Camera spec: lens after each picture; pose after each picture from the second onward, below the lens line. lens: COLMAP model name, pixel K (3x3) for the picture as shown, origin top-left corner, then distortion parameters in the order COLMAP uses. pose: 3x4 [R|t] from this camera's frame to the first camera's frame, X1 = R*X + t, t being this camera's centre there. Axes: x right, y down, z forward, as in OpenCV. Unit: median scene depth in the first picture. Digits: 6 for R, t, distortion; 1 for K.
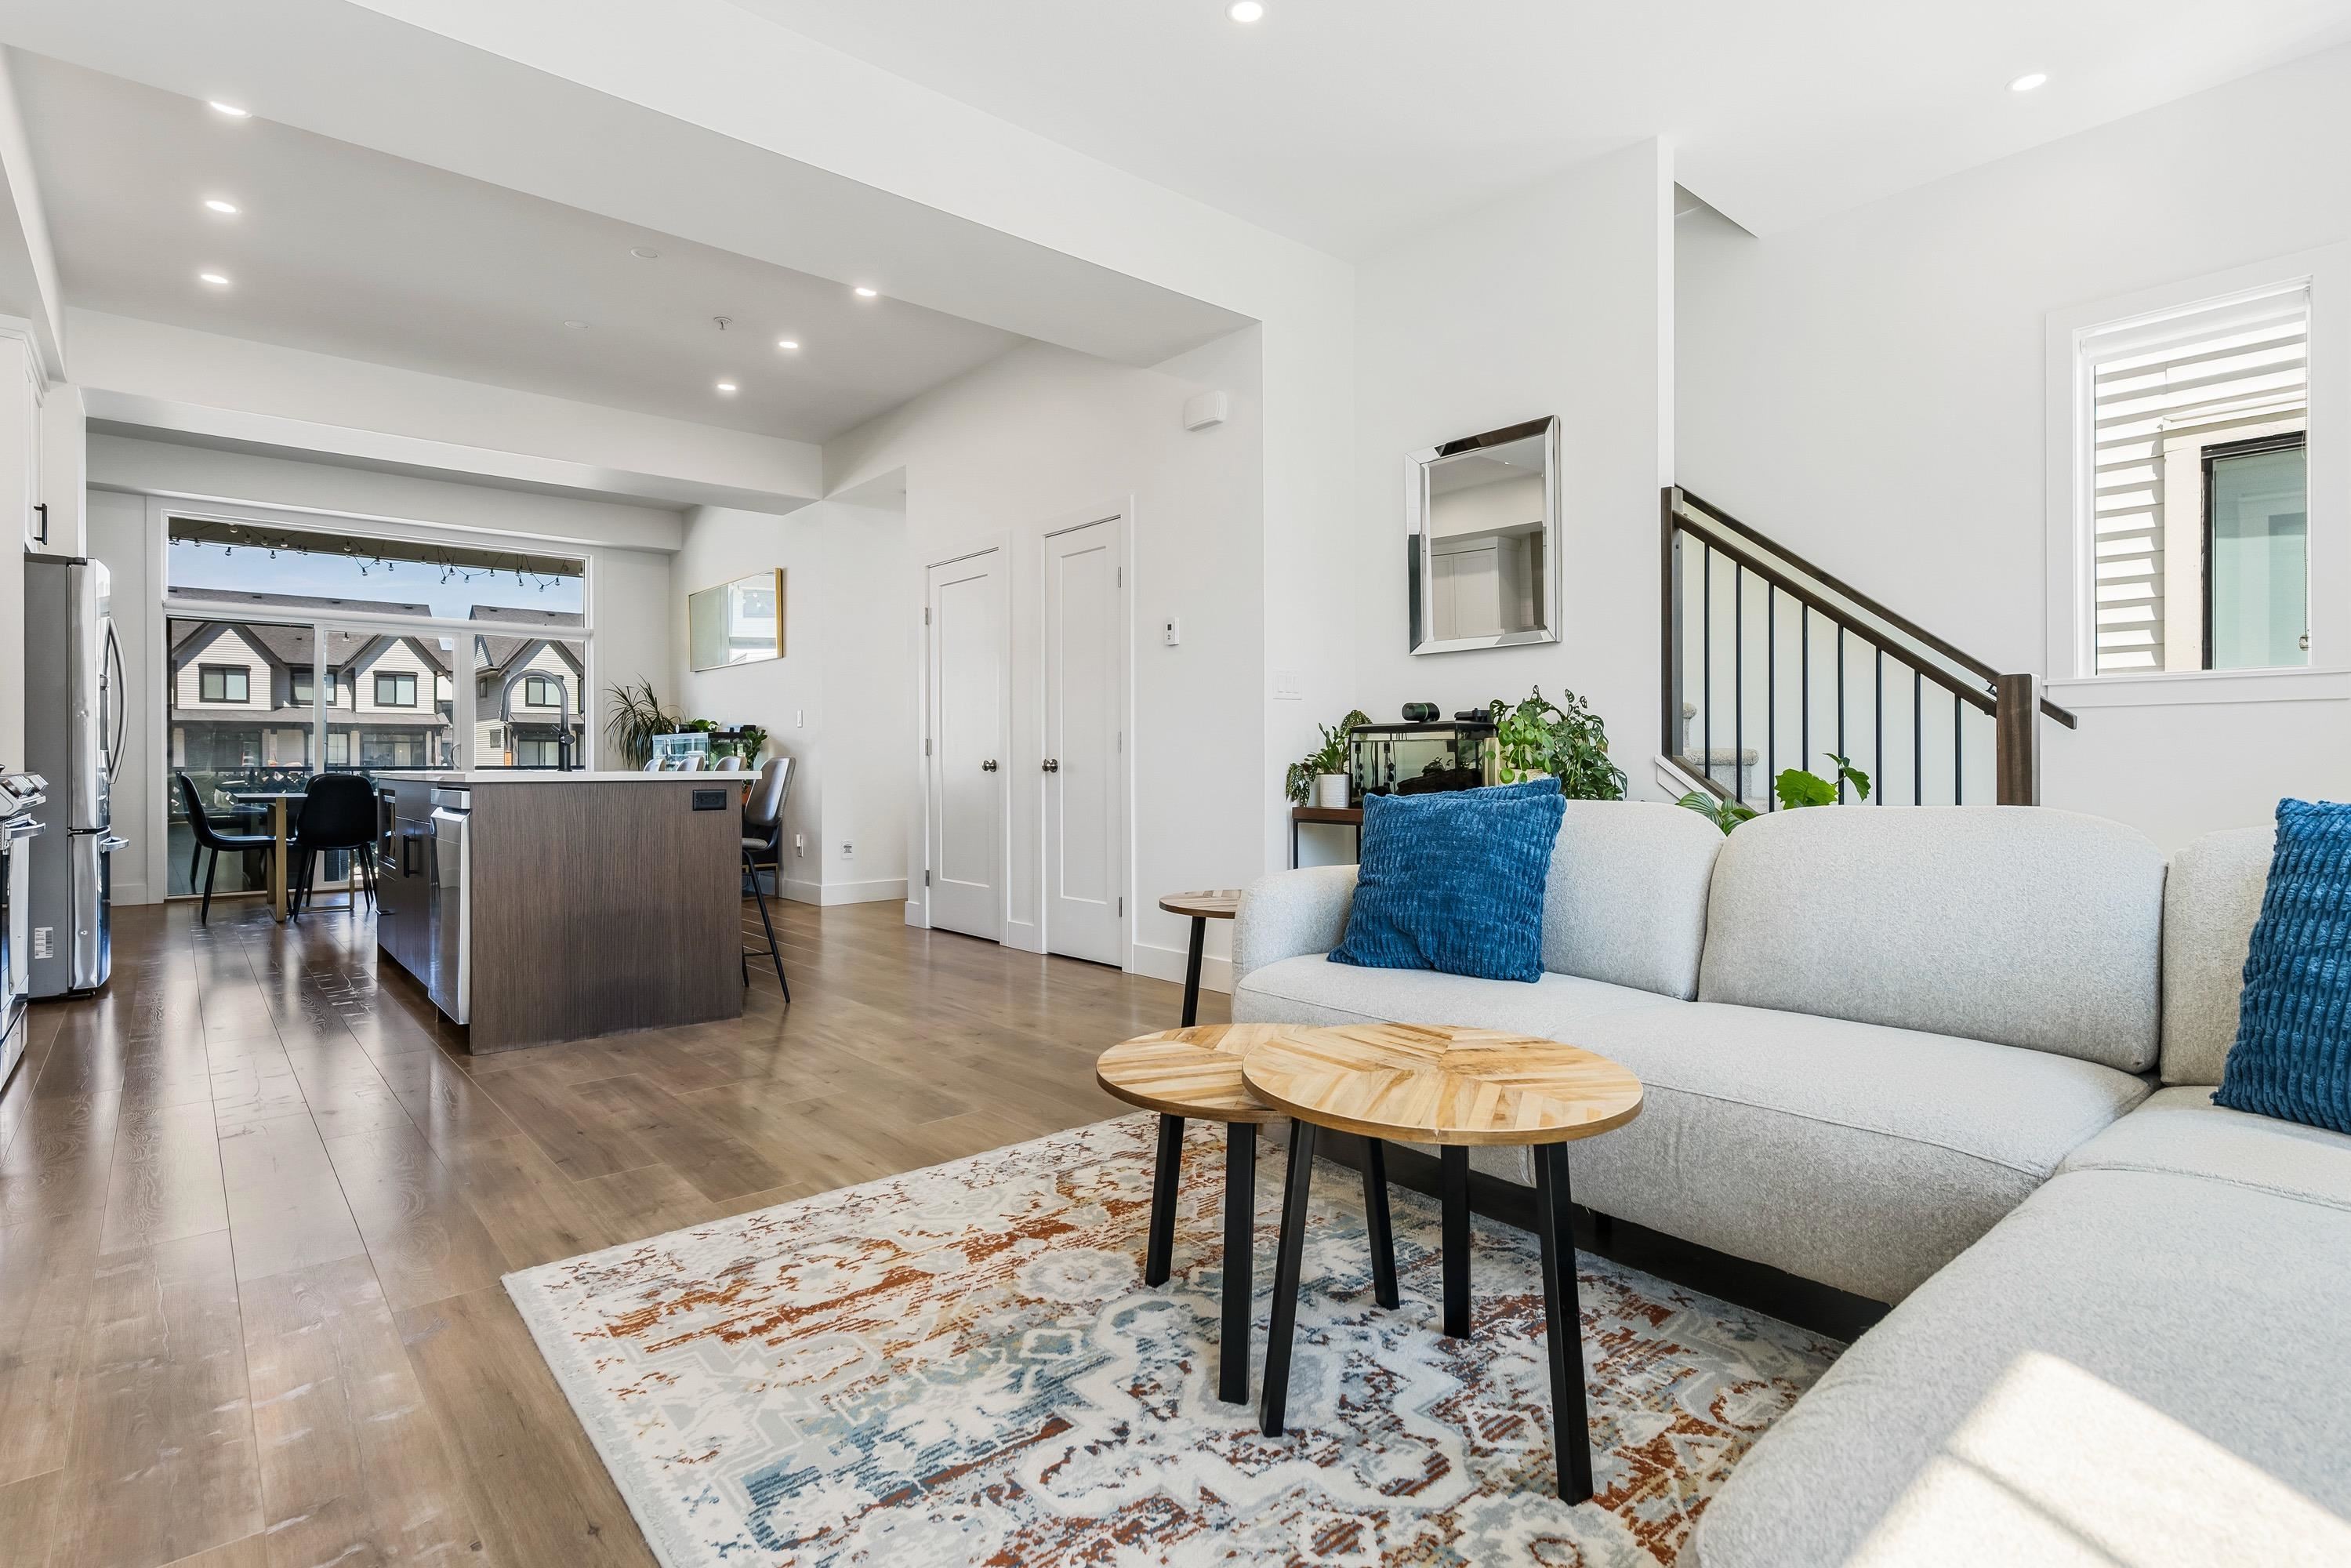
lens RADIAL K [[1173.0, 0, 1175.6], [0, 1173.0, 773.3], [0, 0, 1]] dist [0.011232, 0.000180]
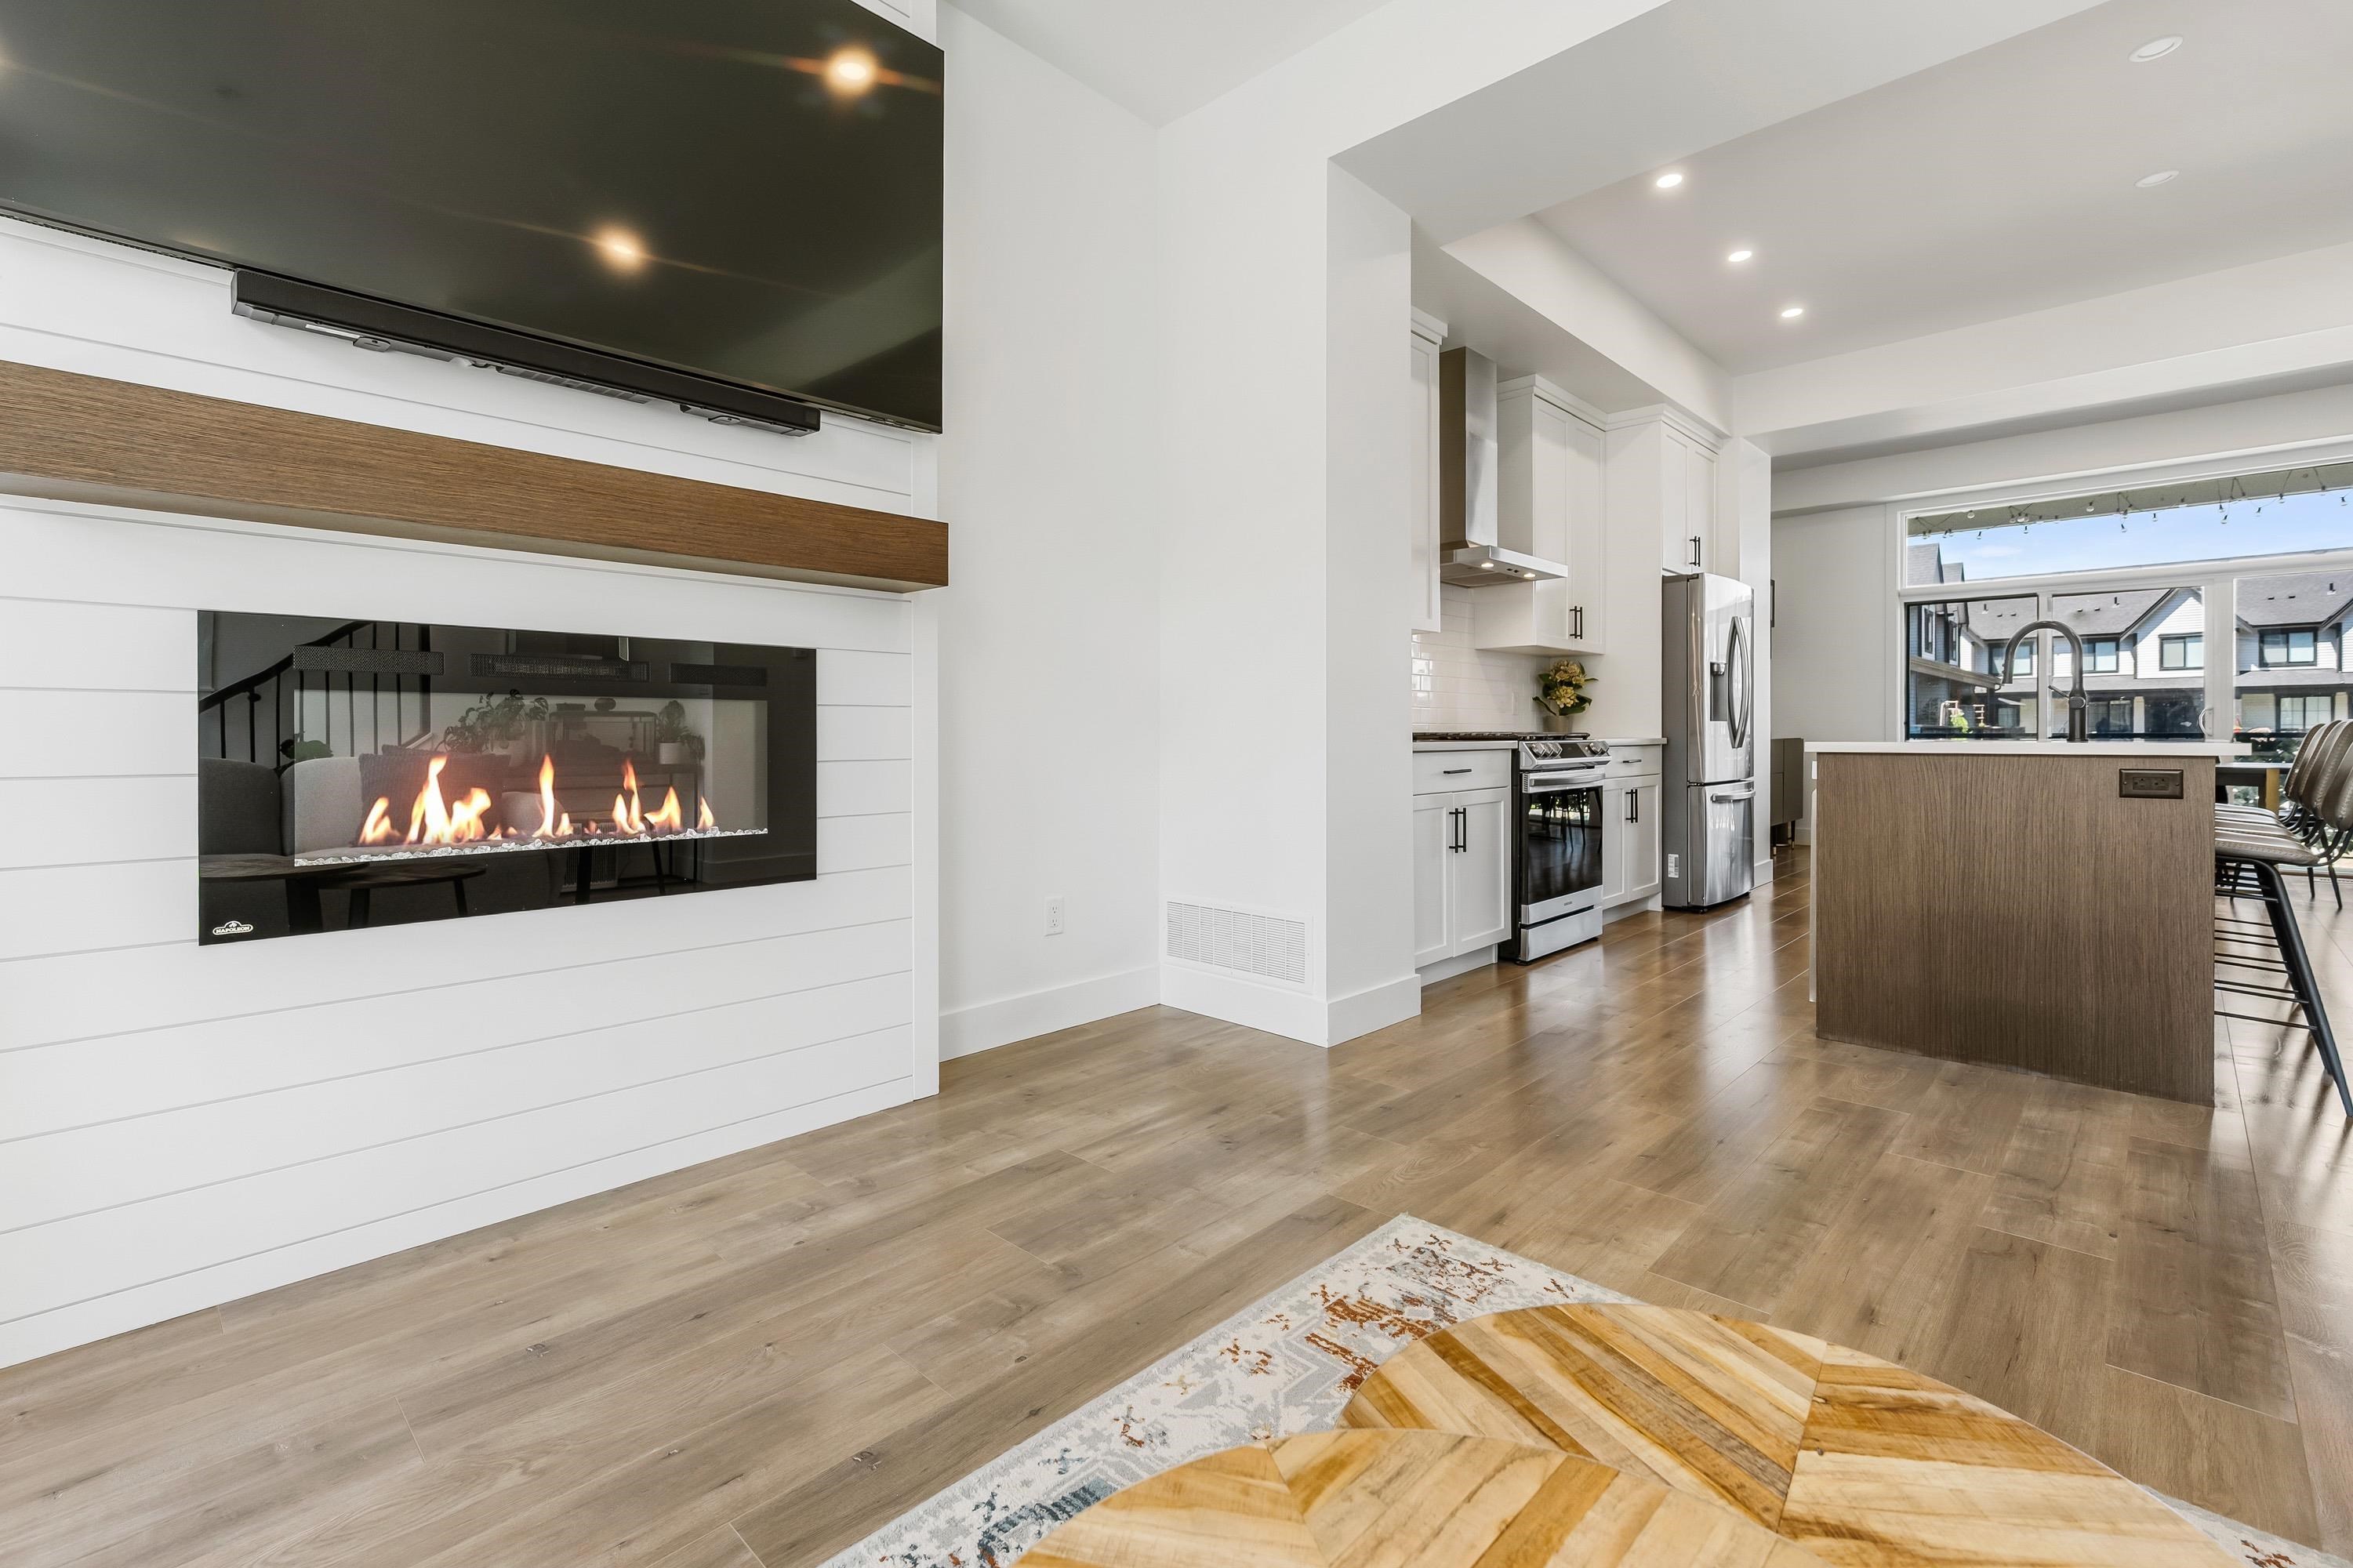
lens RADIAL K [[1035.5, 0, 1169.4], [0, 1035.5, 737.1], [0, 0, 1]] dist [0.003685, 0.000313]
pose [[0.095251, 0.008085, -0.995420, 0.316273], [-0.007864, 0.999942, 0.007369, -0.010683], [0.995422, 0.007127, 0.095309, 0.643045]]
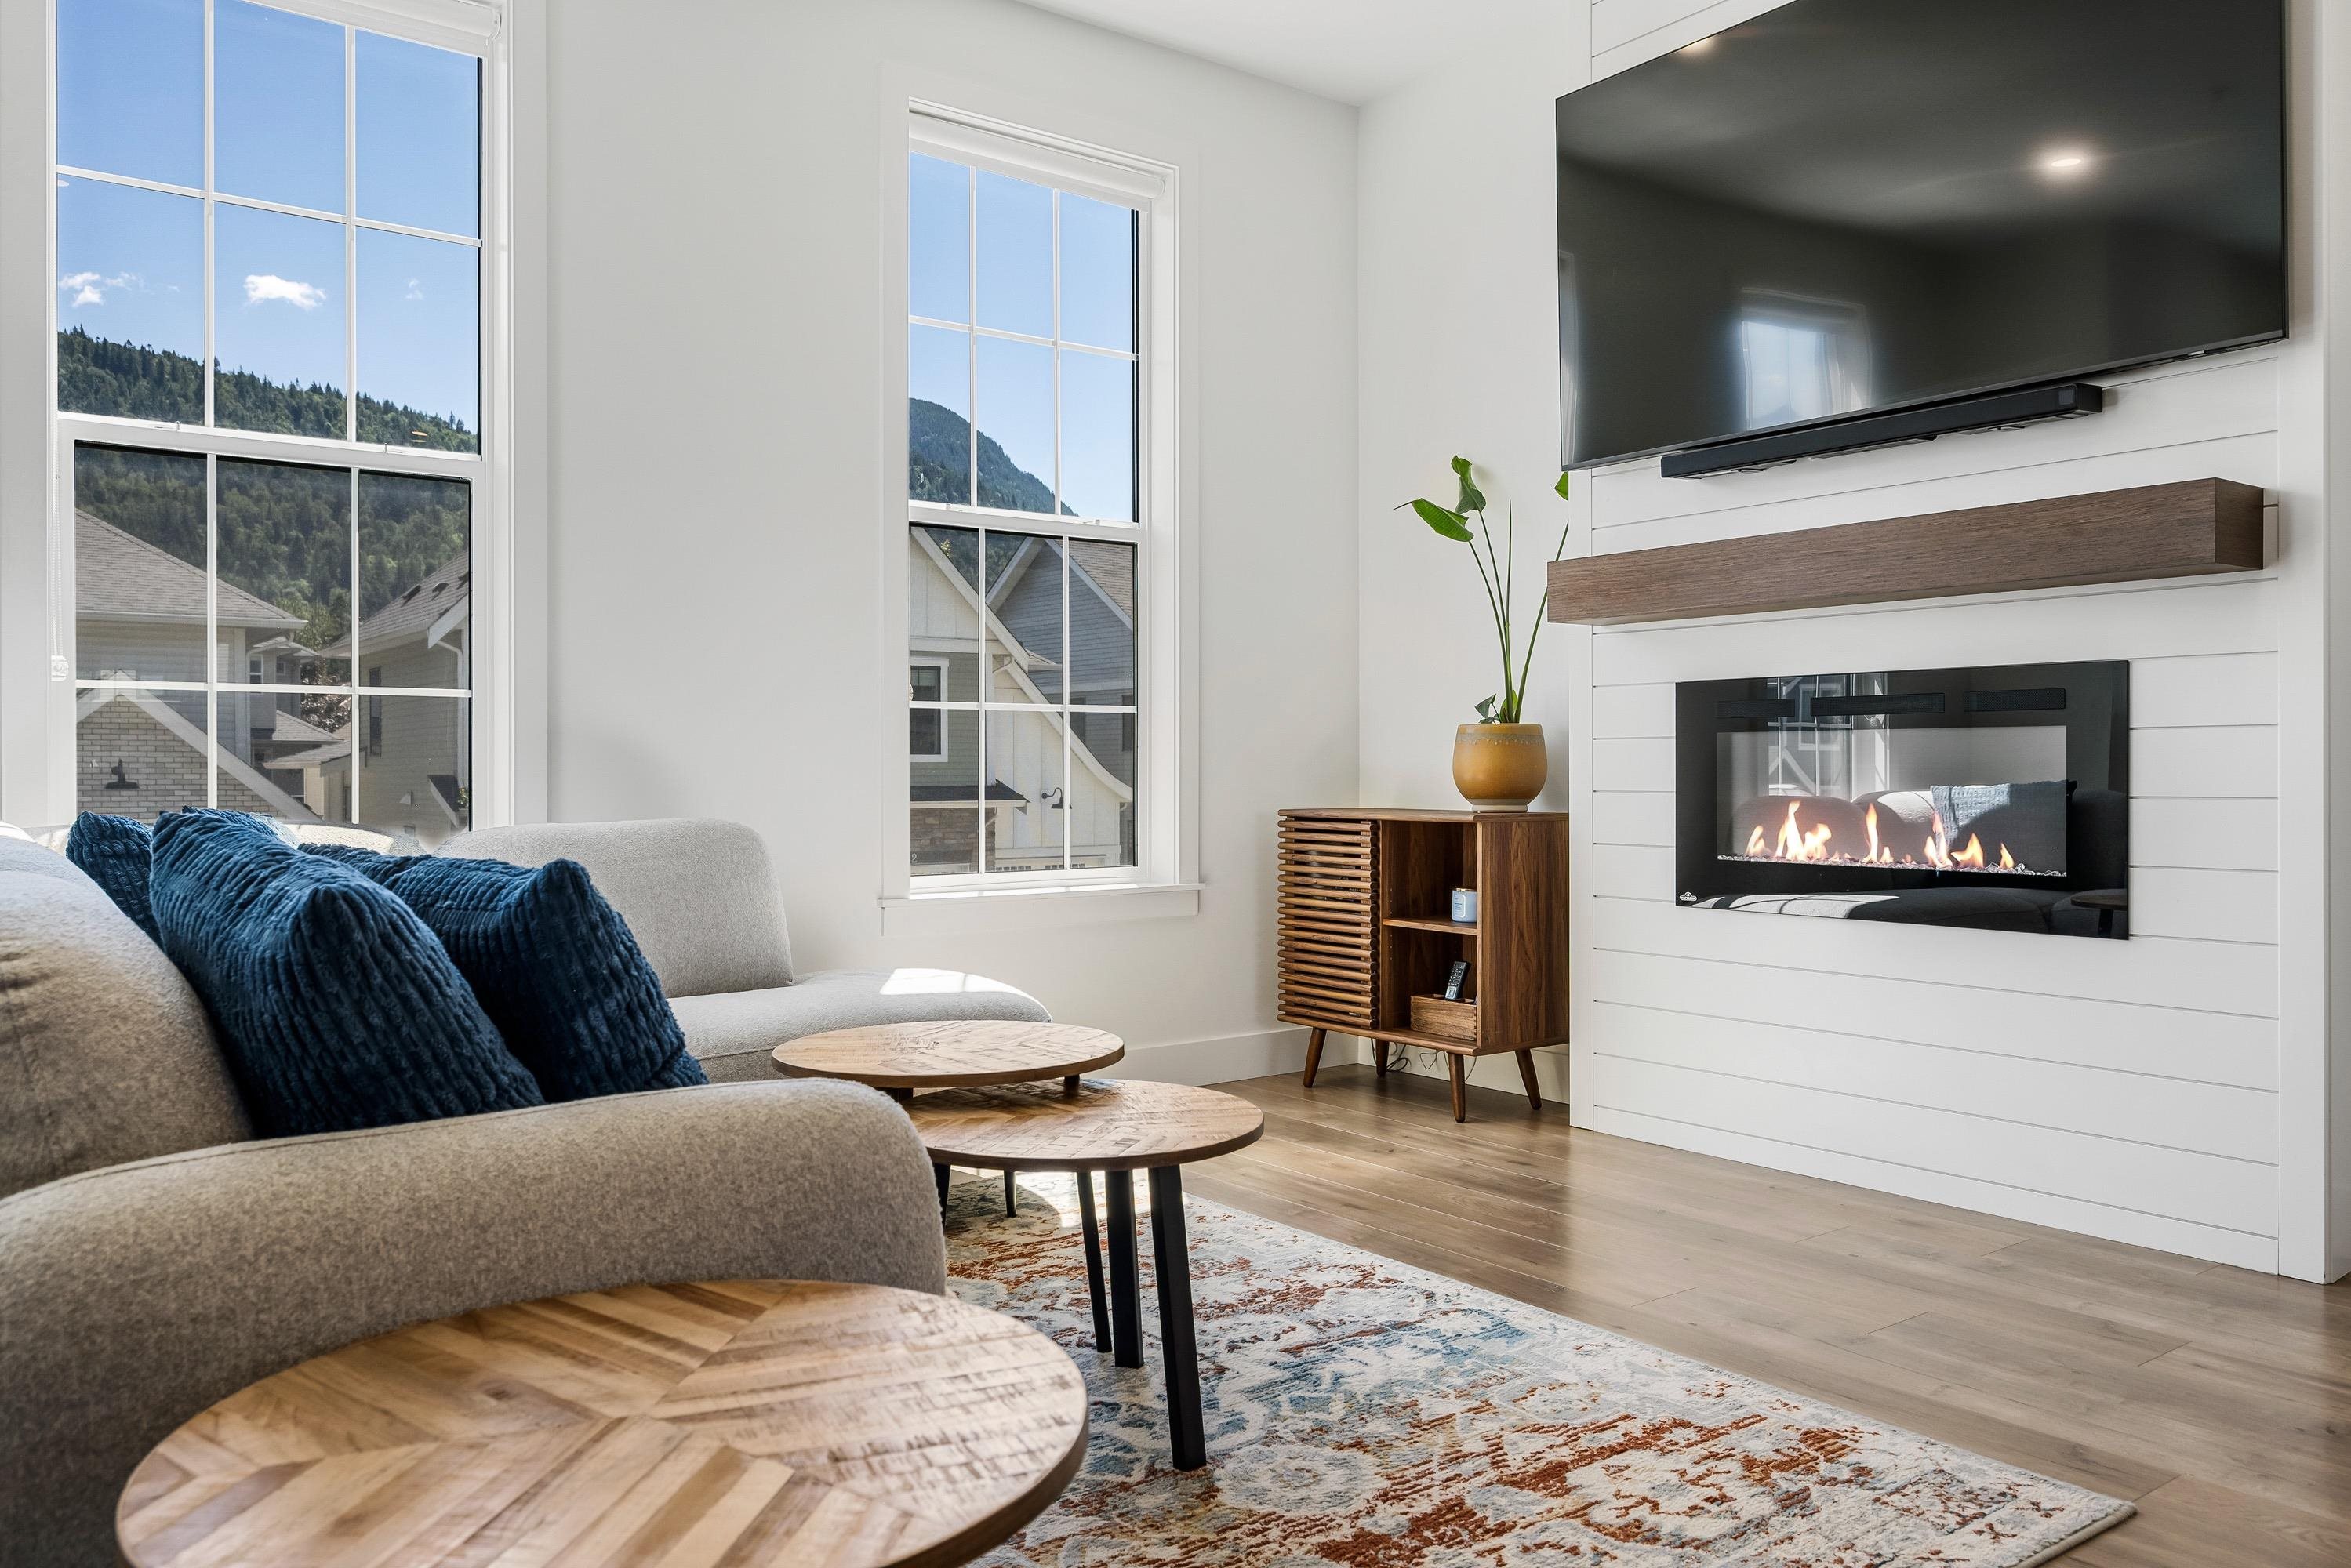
lens RADIAL K [[1708.4, 0, 1237.0], [0, 1708.4, 777.5], [0, 0, 1]] dist [-0.001329, -0.000587]
pose [[-0.999448, 0.006323, 0.032603, -0.074711], [0.006787, 0.999877, 0.014151, -0.017037], [-0.032509, 0.014365, -0.999368, 1.861246]]
